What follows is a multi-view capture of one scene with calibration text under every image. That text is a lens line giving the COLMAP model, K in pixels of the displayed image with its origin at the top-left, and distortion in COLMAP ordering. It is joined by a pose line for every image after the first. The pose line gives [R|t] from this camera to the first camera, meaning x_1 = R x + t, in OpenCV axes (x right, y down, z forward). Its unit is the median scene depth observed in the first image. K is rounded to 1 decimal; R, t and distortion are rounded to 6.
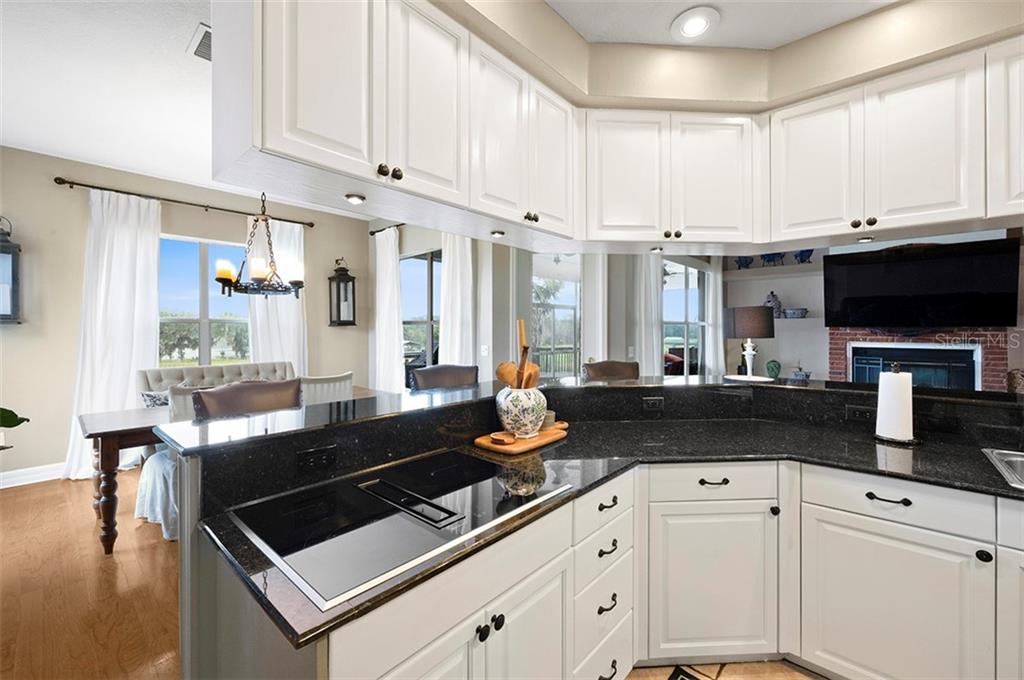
lens RADIAL K [[419.1, 0, 509.9], [0, 419.1, 329.0], [0, 0, 1]] dist [0.000701, 0.000207]
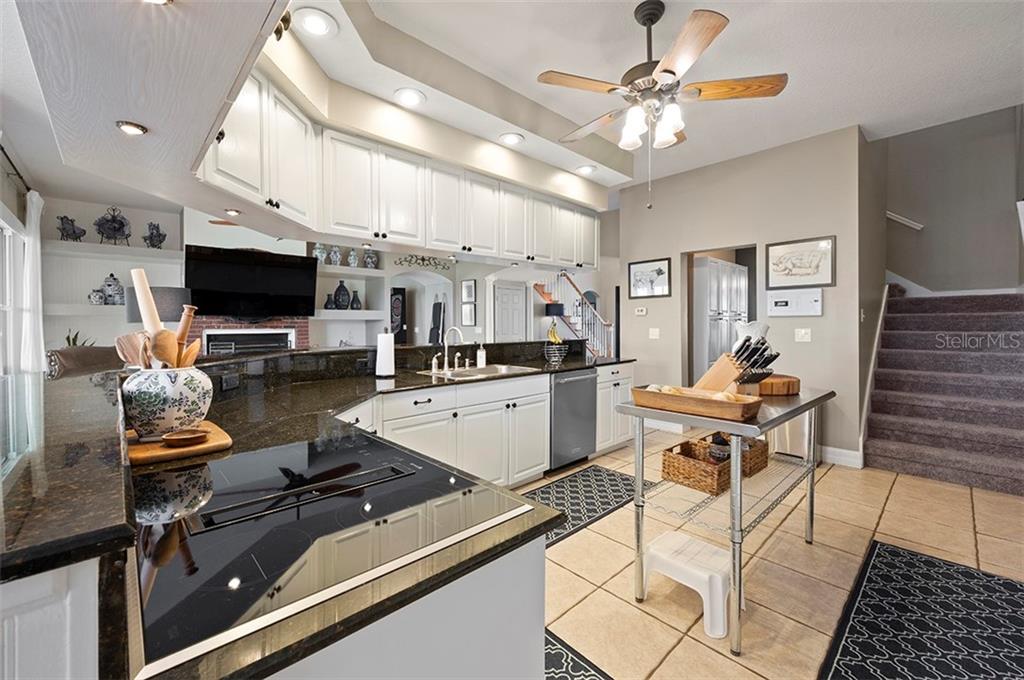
lens RADIAL K [[419.1, 0, 509.3], [0, 419.1, 331.9], [0, 0, 1]] dist [0.000701, 0.000207]
pose [[0.093229, -0.016214, 0.995513, -0.229844], [0.003721, 0.999866, 0.015936, 0.027442], [-0.995638, 0.002219, 0.093277, 0.143661]]
